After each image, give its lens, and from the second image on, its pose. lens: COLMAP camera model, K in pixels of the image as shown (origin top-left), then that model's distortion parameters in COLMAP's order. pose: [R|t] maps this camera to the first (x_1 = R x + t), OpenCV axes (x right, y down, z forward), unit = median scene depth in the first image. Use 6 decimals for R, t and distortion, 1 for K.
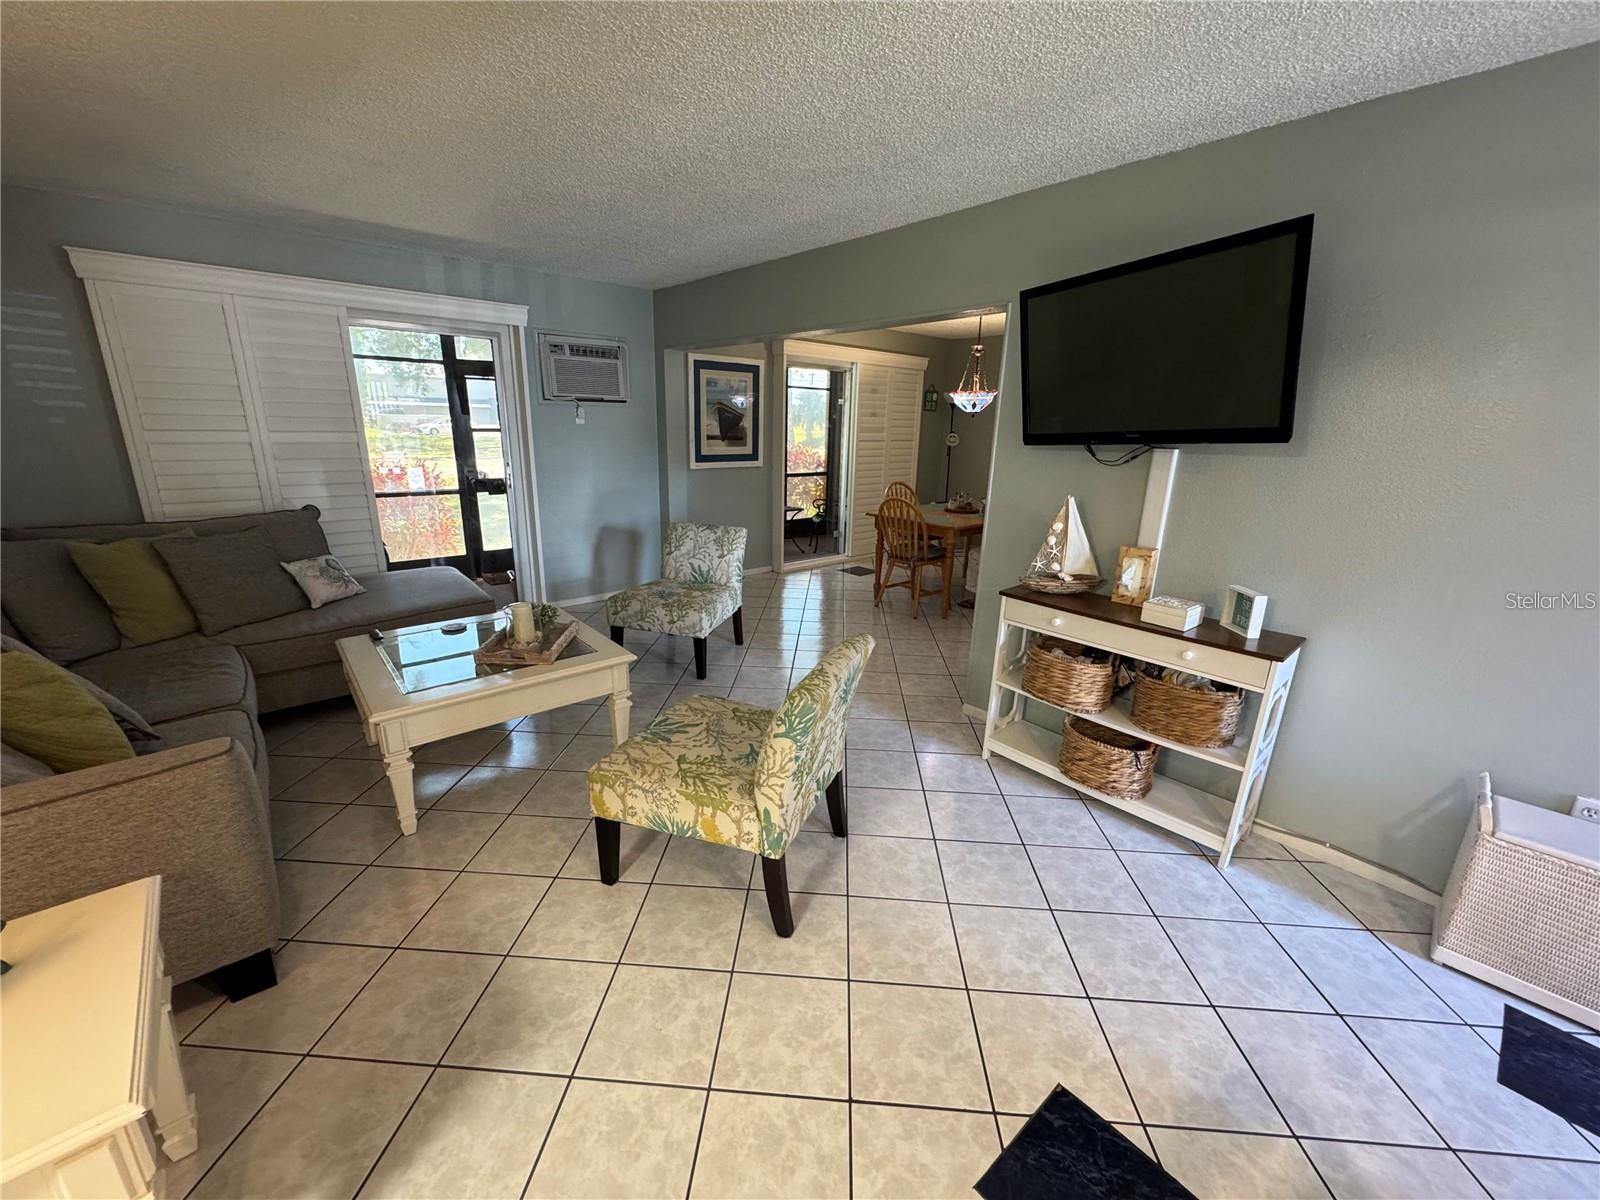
lens RADIAL K [[633.6, 0, 800.0], [0, 633.6, 600.0], [0, 0, 1]] dist [-0.003486, 0.000068]
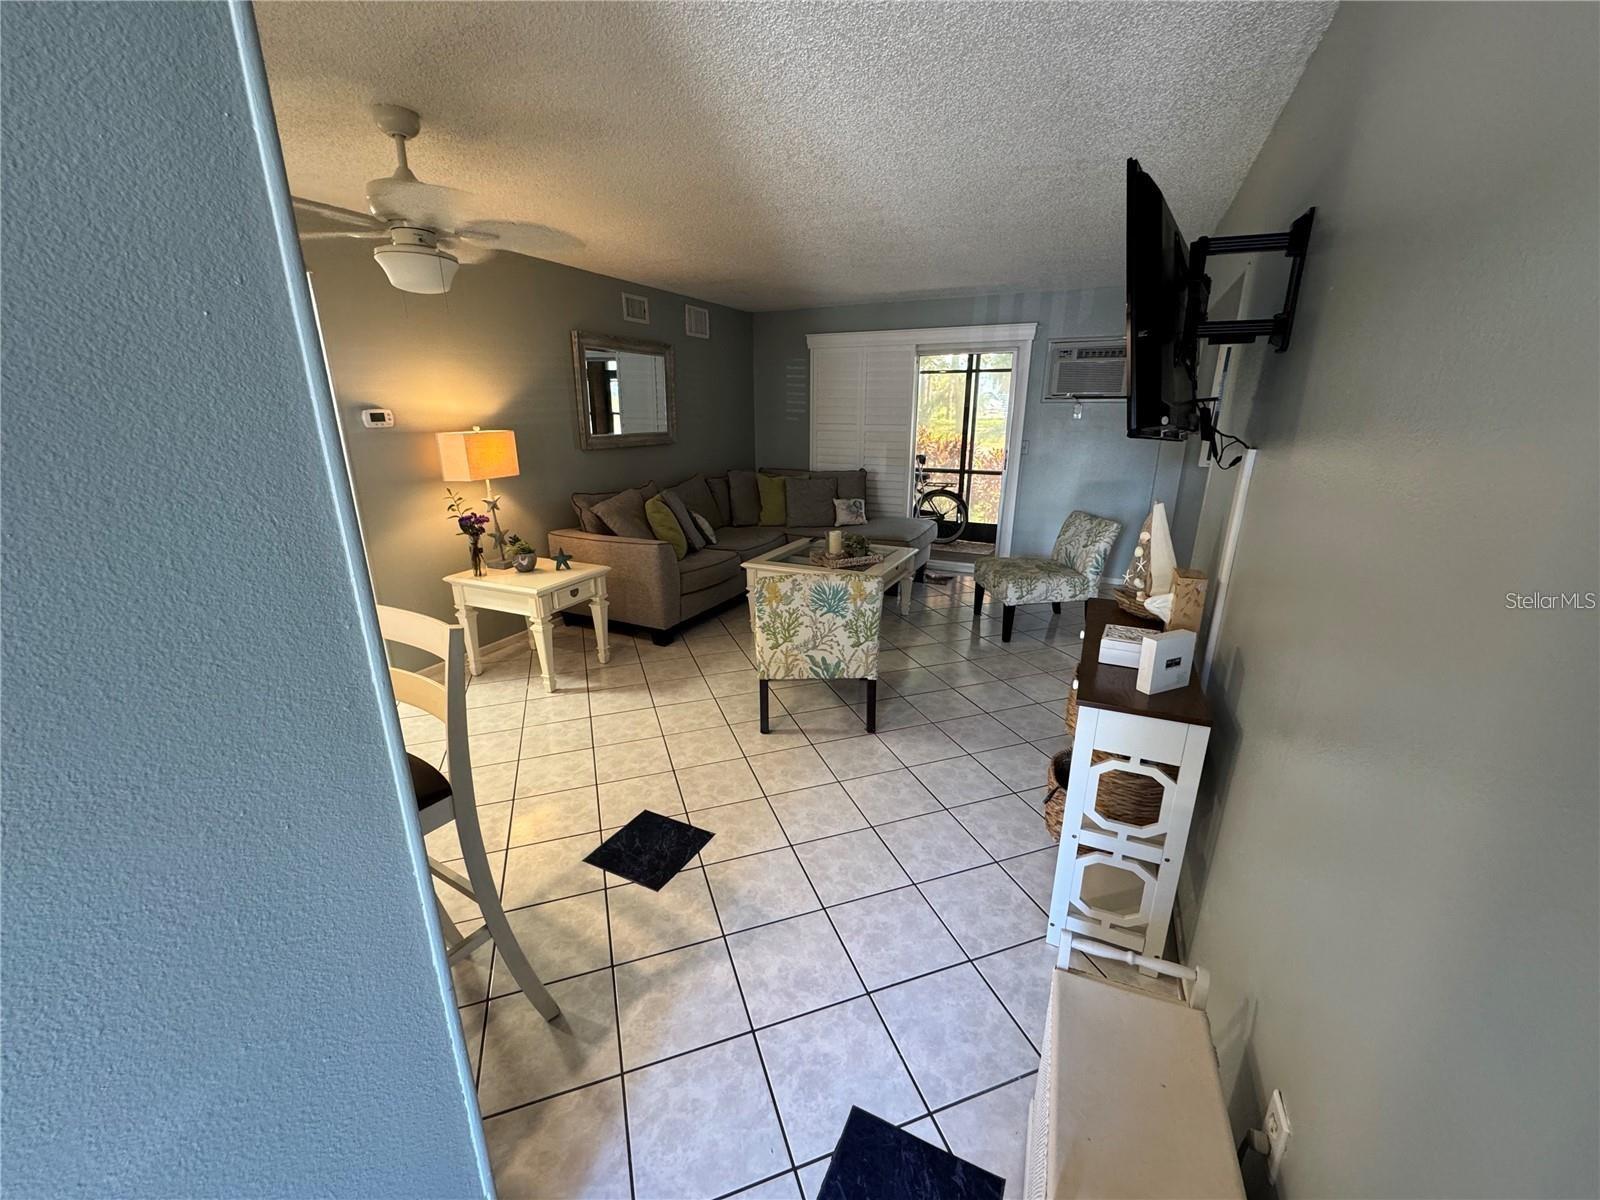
lens RADIAL K [[633.6, 0, 800.0], [0, 633.6, 600.0], [0, 0, 1]] dist [-0.003486, 0.000068]
pose [[0.396610, 0.245927, -0.884432, 0.698495], [-0.240241, 0.957676, 0.158560, -0.040593], [0.885994, 0.149590, 0.438905, 0.158790]]
